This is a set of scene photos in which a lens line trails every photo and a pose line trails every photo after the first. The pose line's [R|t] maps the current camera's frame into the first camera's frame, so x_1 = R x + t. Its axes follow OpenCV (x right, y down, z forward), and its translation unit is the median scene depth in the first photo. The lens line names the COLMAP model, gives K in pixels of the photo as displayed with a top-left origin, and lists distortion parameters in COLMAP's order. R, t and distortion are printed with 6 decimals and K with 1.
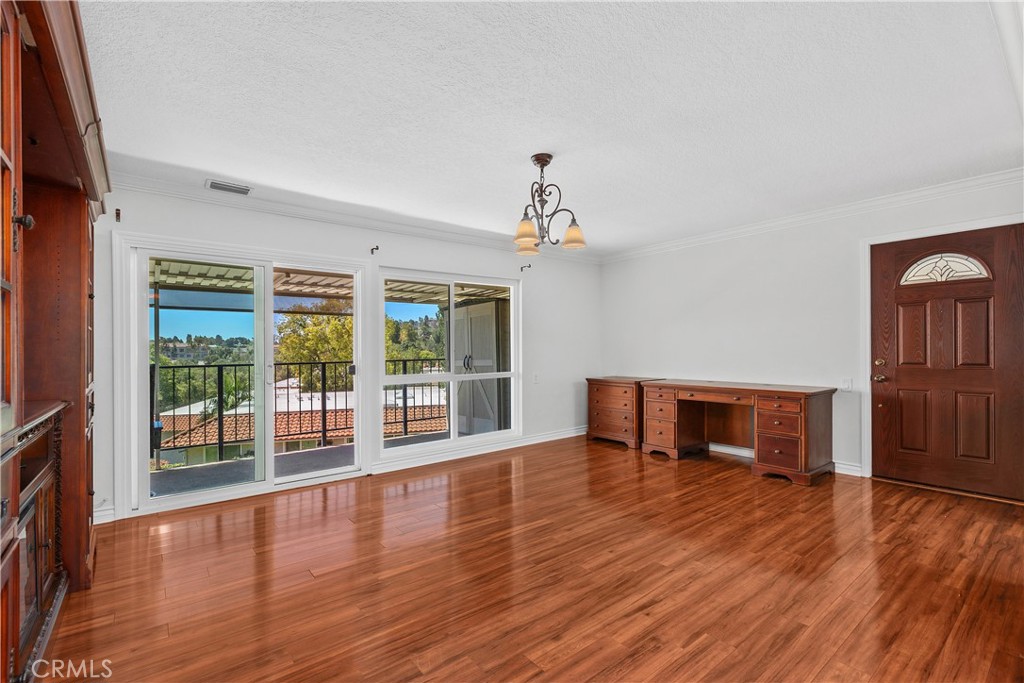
lens RADIAL K [[462.2, 0, 515.9], [0, 462.2, 348.7], [0, 0, 1]] dist [0.001533, 0.001377]
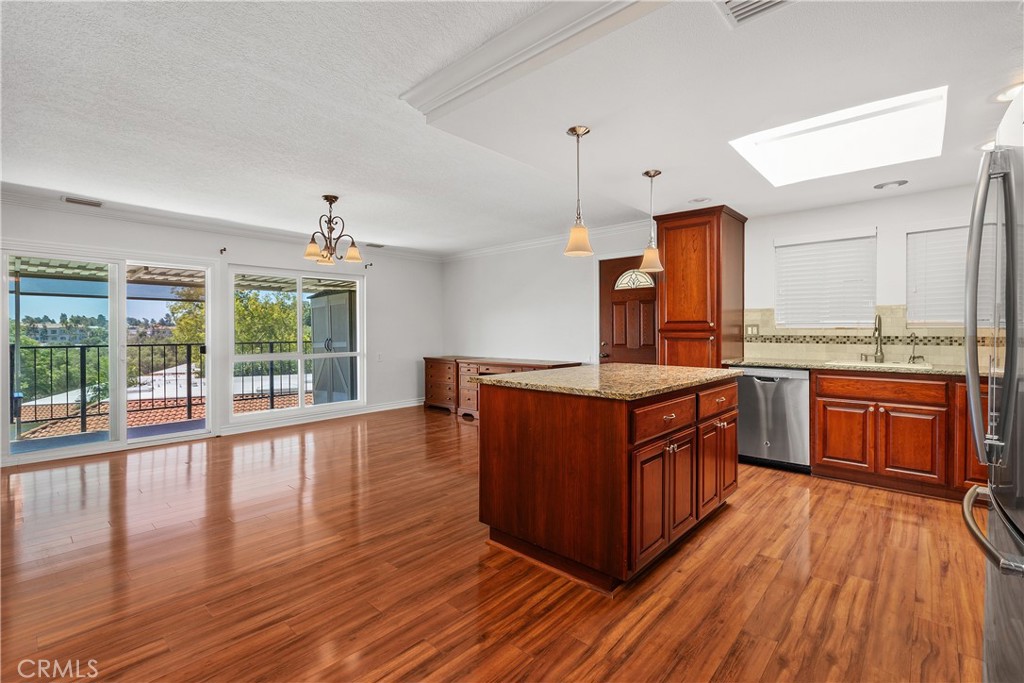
lens RADIAL K [[462.2, 0, 507.0], [0, 462.2, 335.5], [0, 0, 1]] dist [0.001533, 0.001377]
pose [[0.988934, 0.004853, 0.148279, 0.225940], [-0.005839, 0.999964, 0.006218, -0.002873], [-0.148244, -0.007015, 0.988926, -0.280829]]
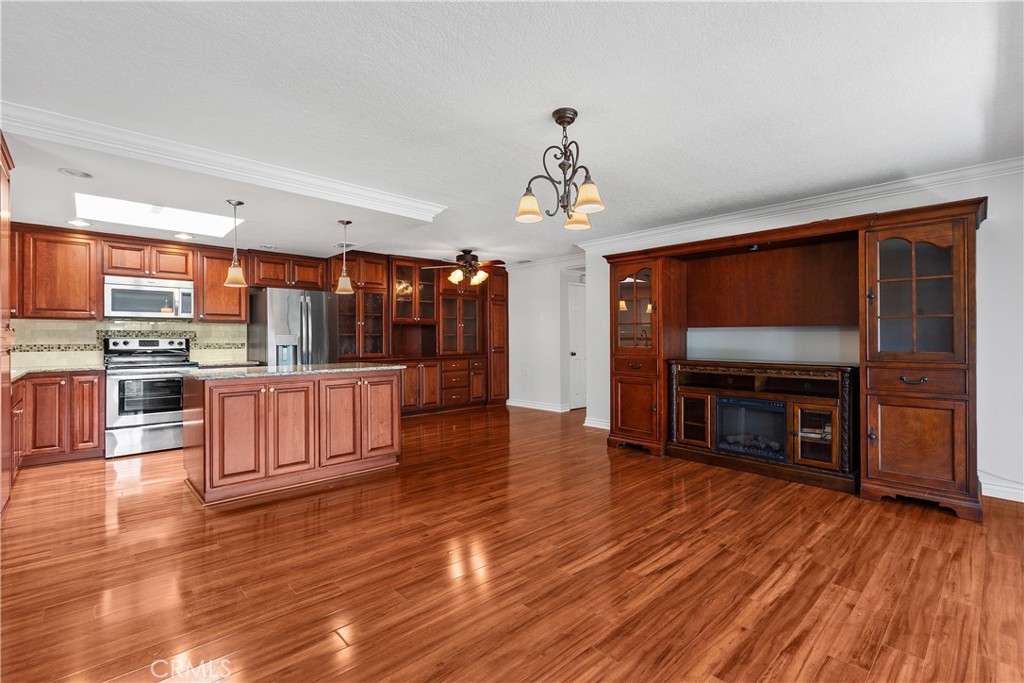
lens RADIAL K [[462.2, 0, 510.0], [0, 462.2, 341.0], [0, 0, 1]] dist [0.001533, 0.001377]
pose [[-0.997636, 0.010931, -0.067839, 0.130020], [0.010856, 0.999940, 0.001481, -0.000704], [0.067852, 0.000741, -0.997695, 1.098158]]
